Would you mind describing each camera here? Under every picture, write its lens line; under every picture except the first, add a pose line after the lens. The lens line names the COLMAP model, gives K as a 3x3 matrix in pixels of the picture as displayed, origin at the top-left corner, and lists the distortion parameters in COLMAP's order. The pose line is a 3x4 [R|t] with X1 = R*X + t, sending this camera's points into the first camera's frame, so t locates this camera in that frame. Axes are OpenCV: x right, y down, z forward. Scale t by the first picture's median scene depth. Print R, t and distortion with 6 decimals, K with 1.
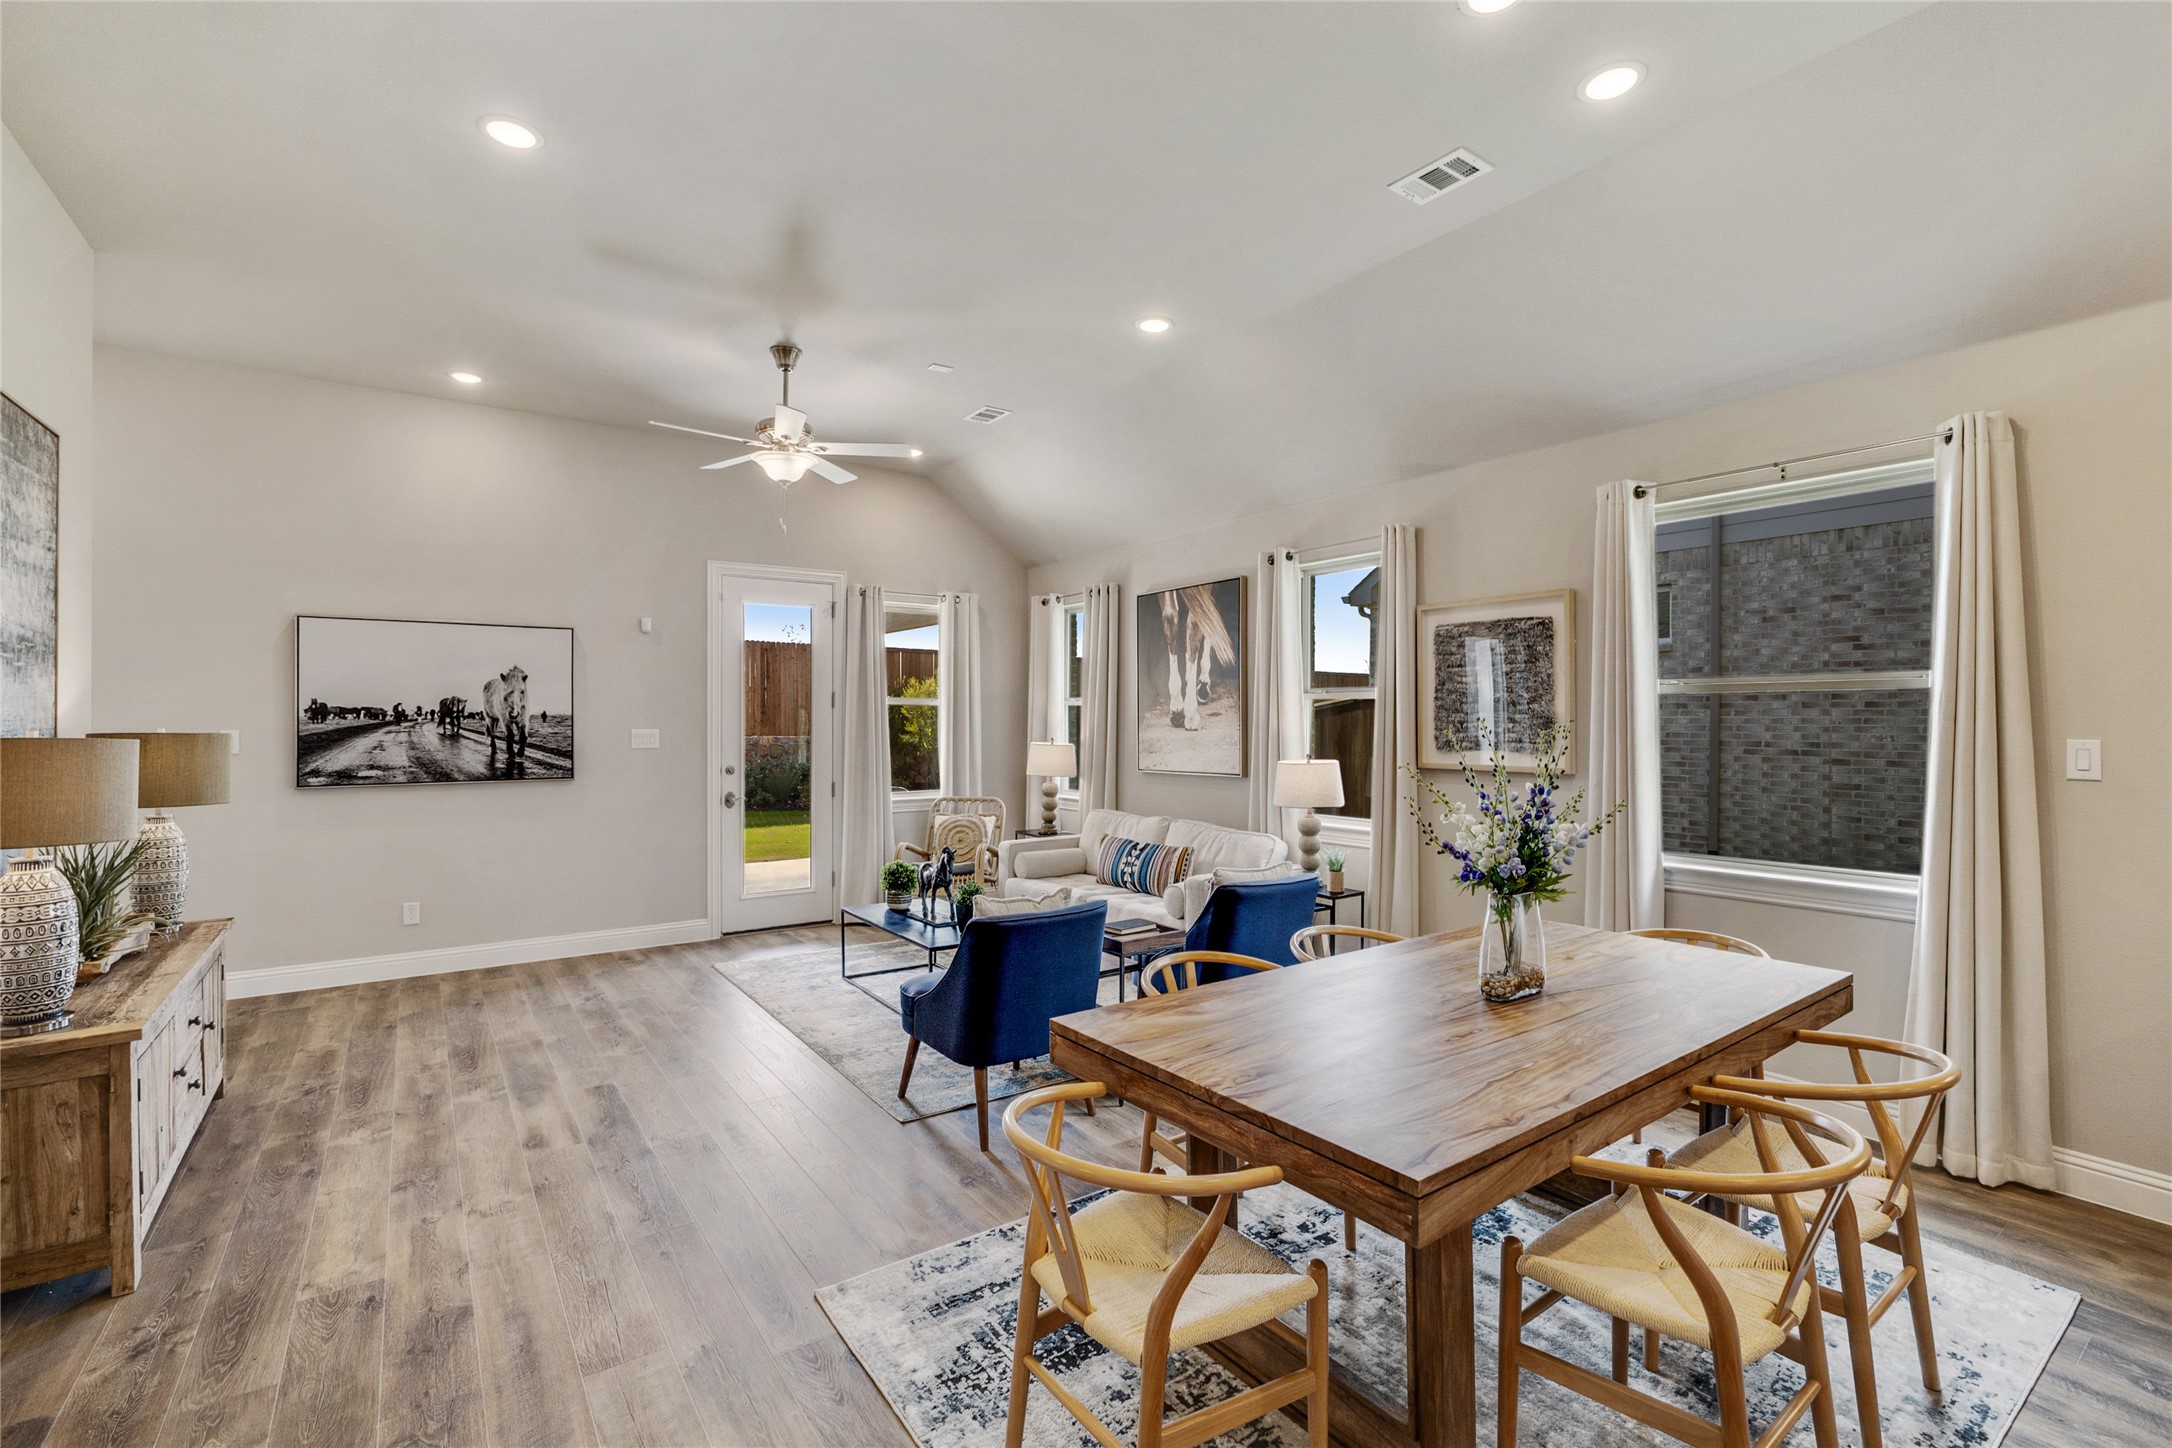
lens RADIAL K [[949.6, 0, 1085.8], [0, 949.6, 721.2], [0, 0, 1]] dist [-0.024118, 0.000694]
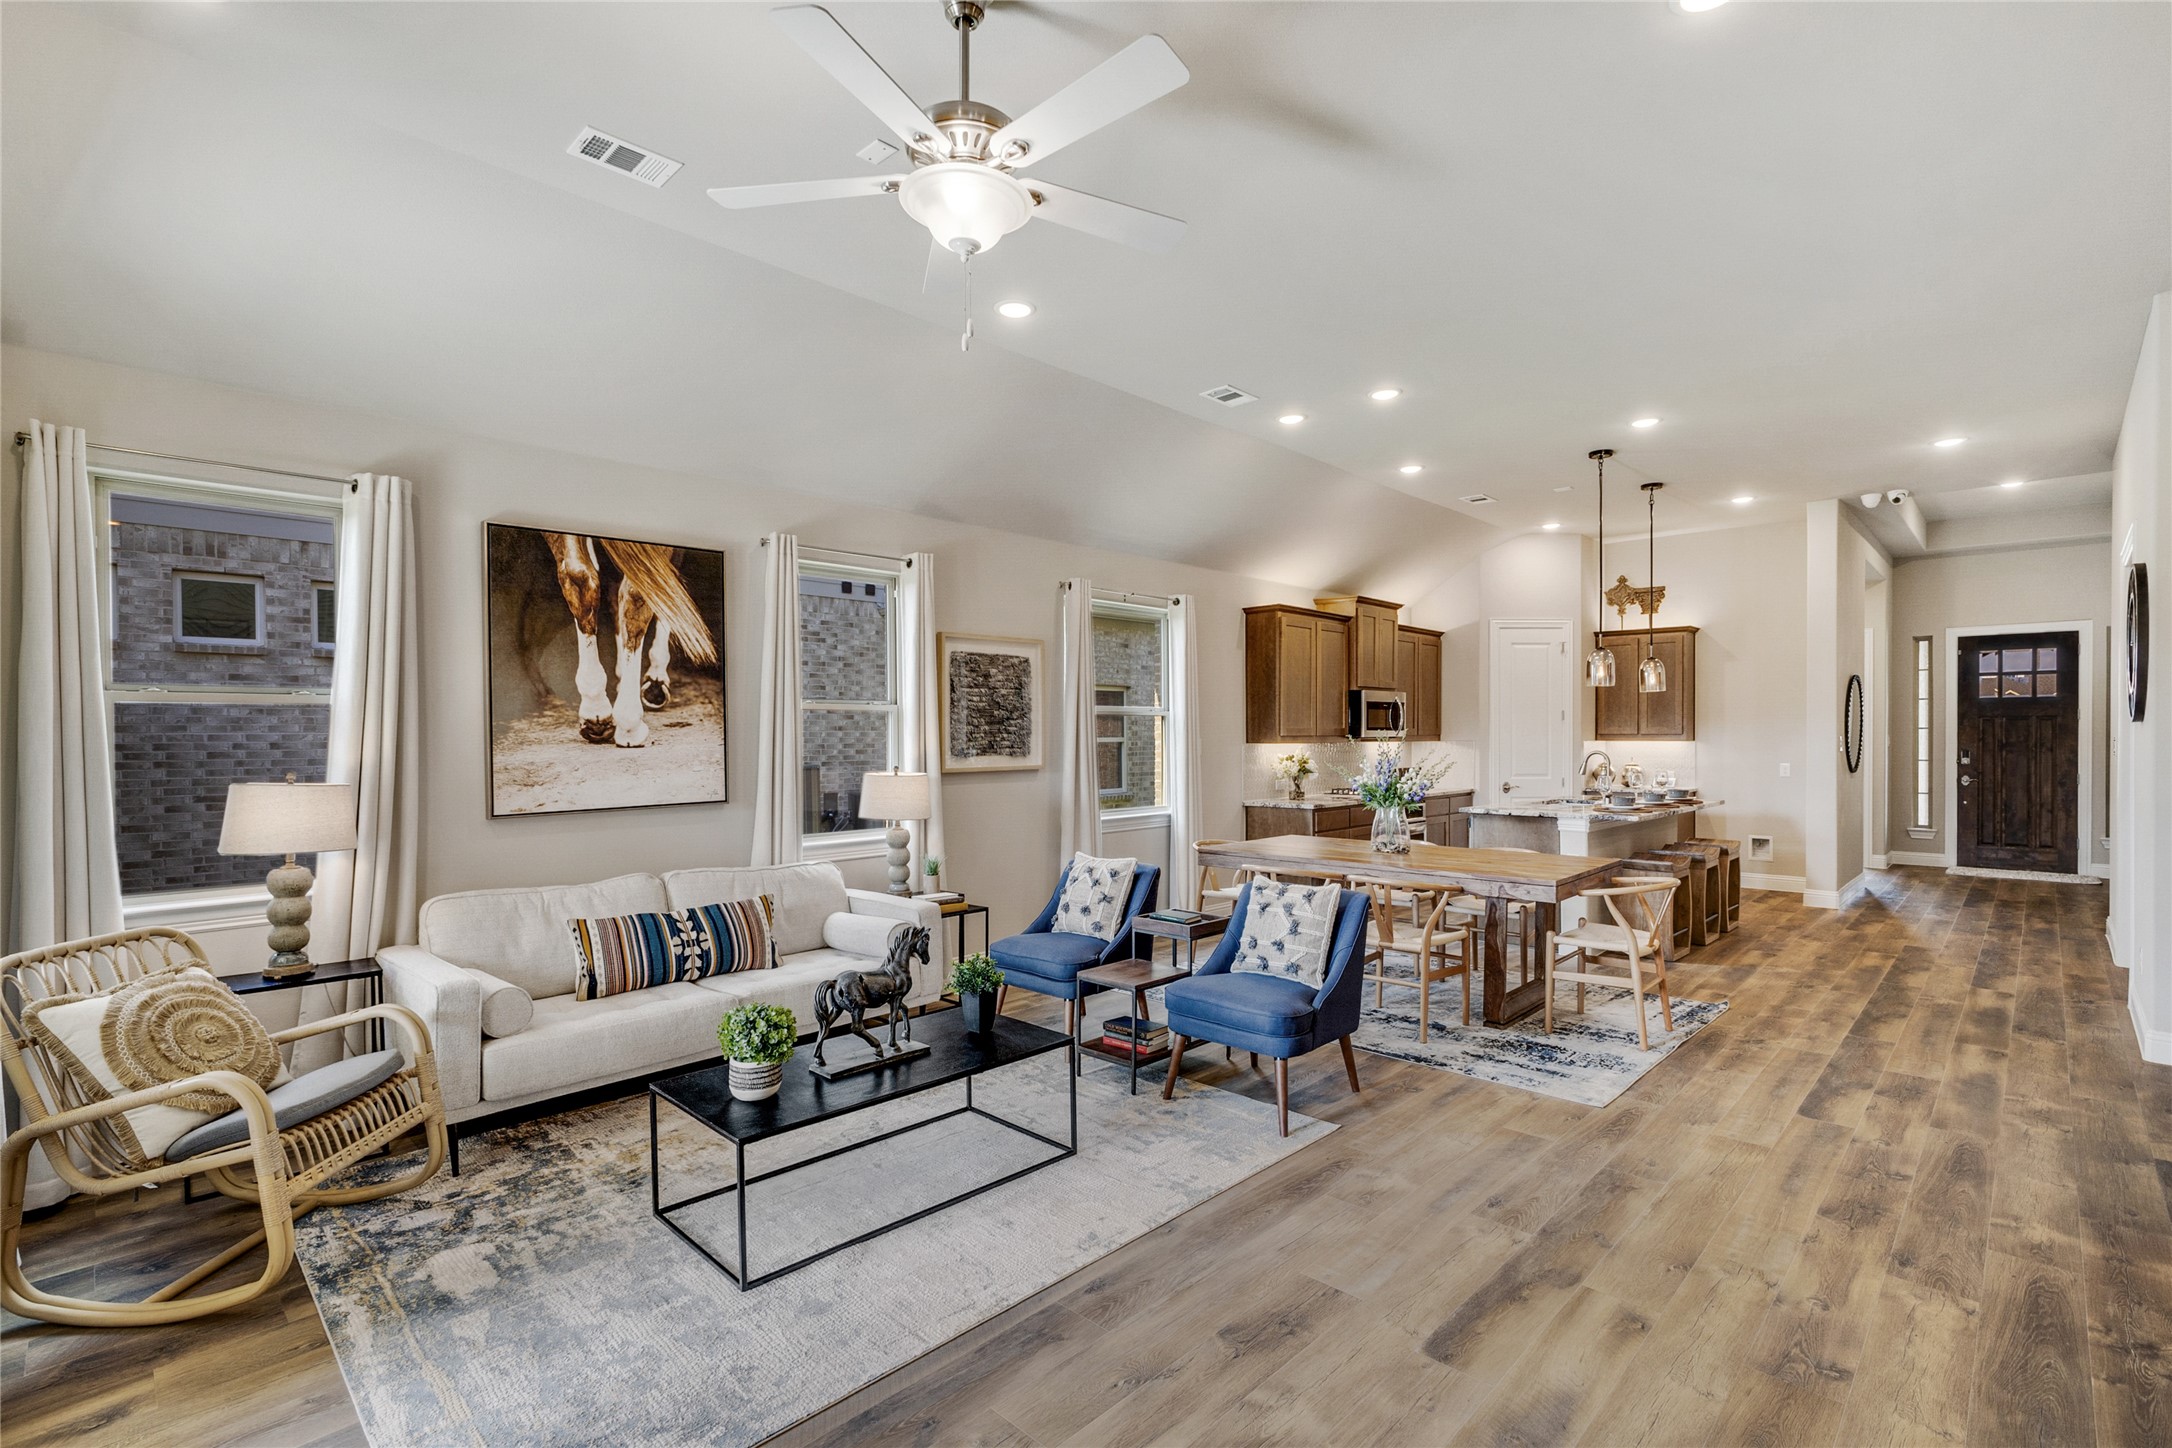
lens RADIAL K [[984.6, 0, 1041.5], [0, 984.6, 739.9], [0, 0, 1]] dist [-0.011342, 0.001184]
pose [[-0.143771, -0.006627, 0.989589, -0.657703], [0.004843, 0.999961, 0.007400, 0.000403], [-0.989599, 0.005857, -0.143733, 0.811498]]
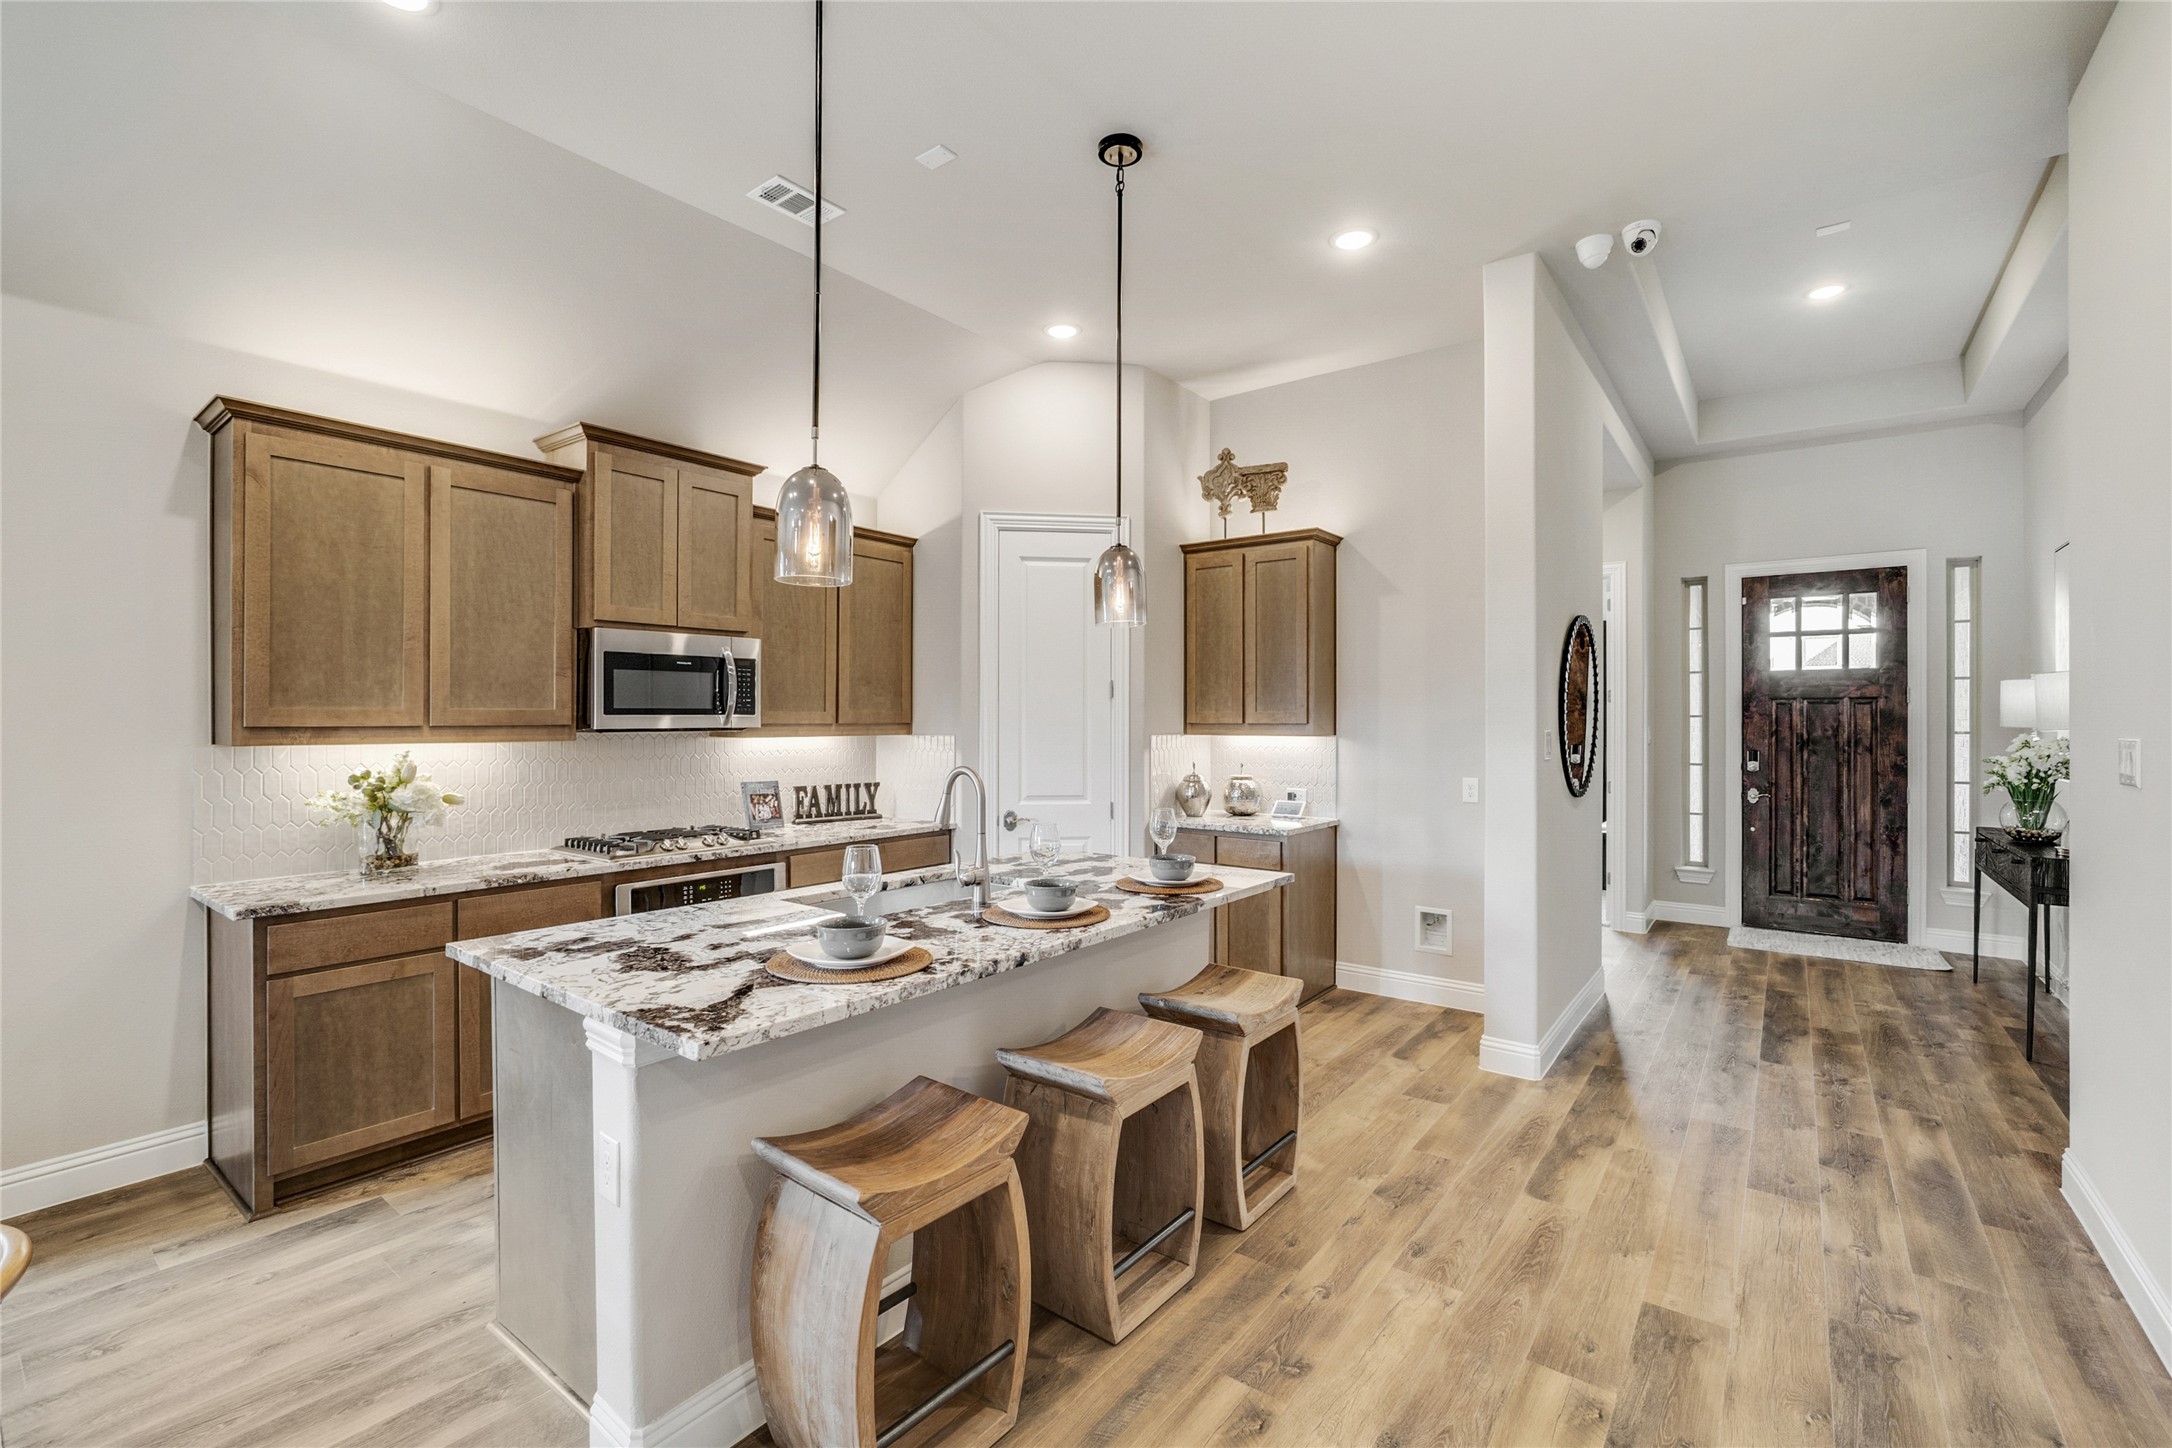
lens RADIAL K [[949.6, 0, 1071.6], [0, 949.6, 709.5], [0, 0, 1]] dist [-0.024118, 0.000694]
pose [[-0.285367, 0.005306, 0.958404, -0.051048], [-0.000630, 0.999983, -0.005724, -0.000323], [-0.958418, -0.002237, -0.285358, 0.073258]]
